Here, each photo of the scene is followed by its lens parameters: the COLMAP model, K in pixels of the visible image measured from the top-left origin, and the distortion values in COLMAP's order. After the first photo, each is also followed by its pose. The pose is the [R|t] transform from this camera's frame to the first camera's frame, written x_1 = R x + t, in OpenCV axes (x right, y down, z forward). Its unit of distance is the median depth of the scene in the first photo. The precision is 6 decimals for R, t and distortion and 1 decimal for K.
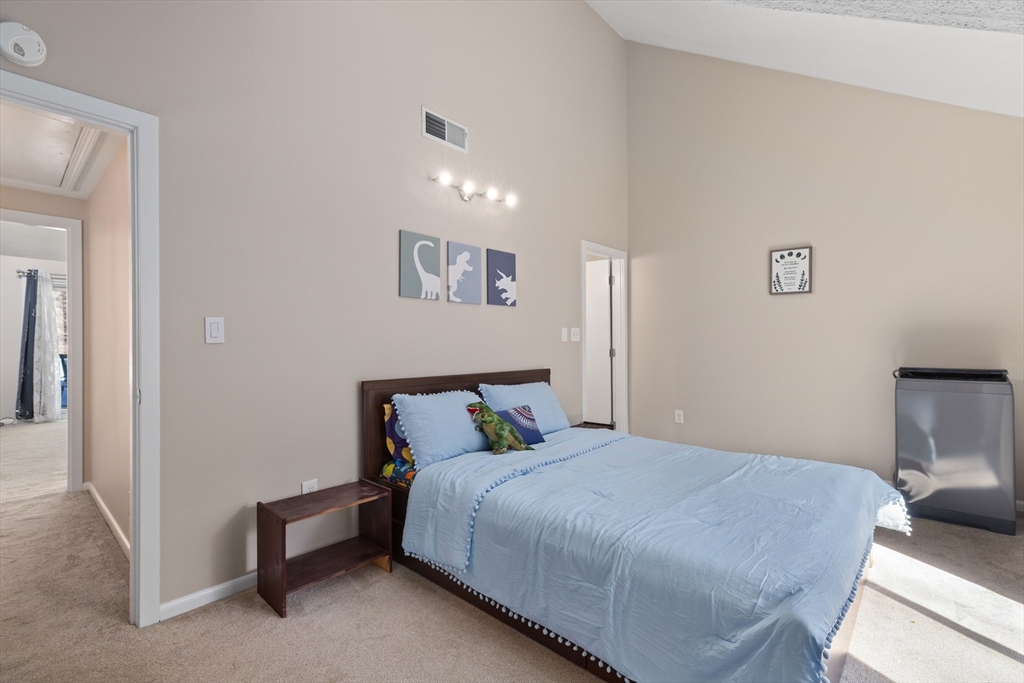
lens RADIAL K [[459.7, 0, 504.5], [0, 459.7, 340.7], [0, 0, 1]] dist [0.004755, -0.000487]
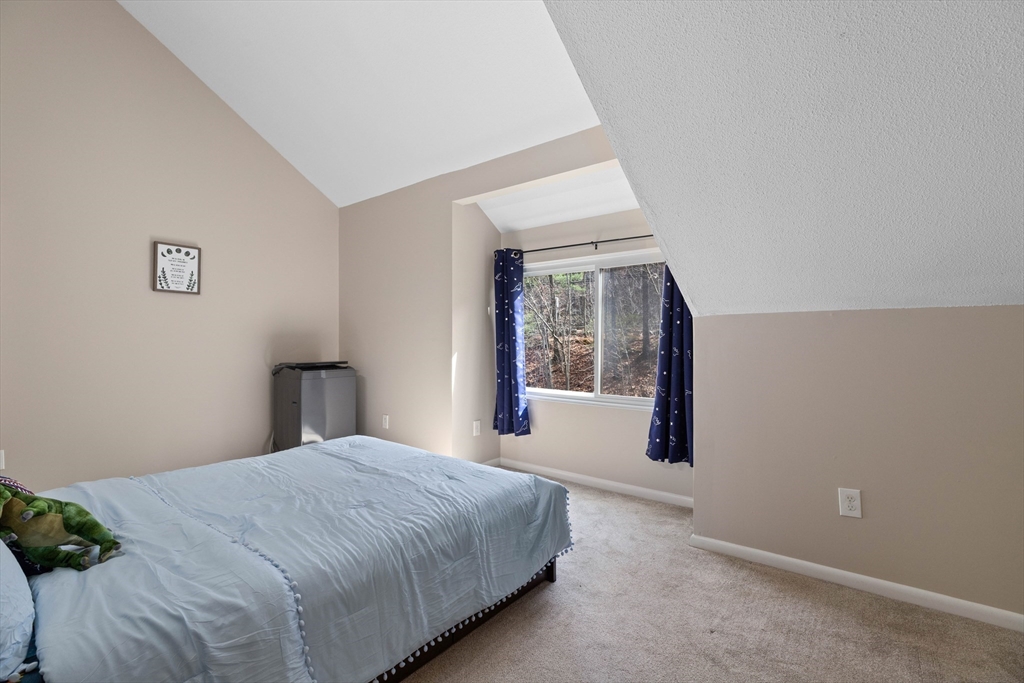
lens RADIAL K [[459.7, 0, 512.2], [0, 459.7, 343.2], [0, 0, 1]] dist [0.004755, -0.000487]
pose [[-0.070235, 0.000894, 0.997530, -0.375714], [0.000444, 1.000000, -0.000865, 0.003062], [-0.997530, 0.000382, -0.070236, 0.385030]]
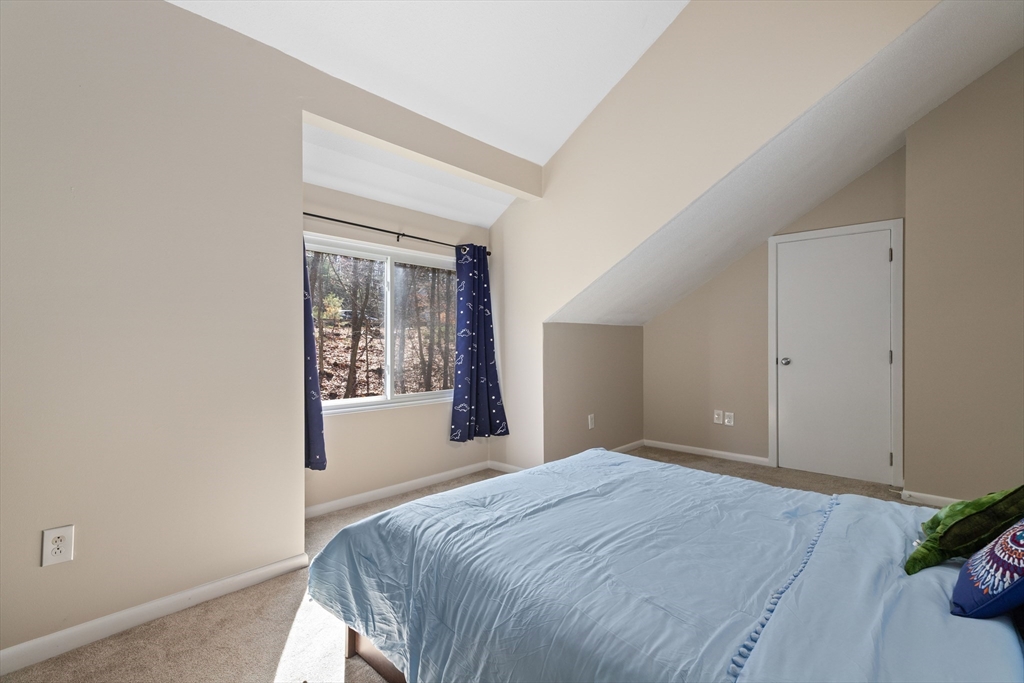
lens RADIAL K [[459.7, 0, 517.3], [0, 459.7, 341.5], [0, 0, 1]] dist [0.004755, -0.000487]
pose [[-0.999886, 0.003754, 0.014626, 0.327133], [0.003822, 0.999982, 0.004582, -0.000082], [-0.014609, 0.004638, -0.999883, 1.046566]]
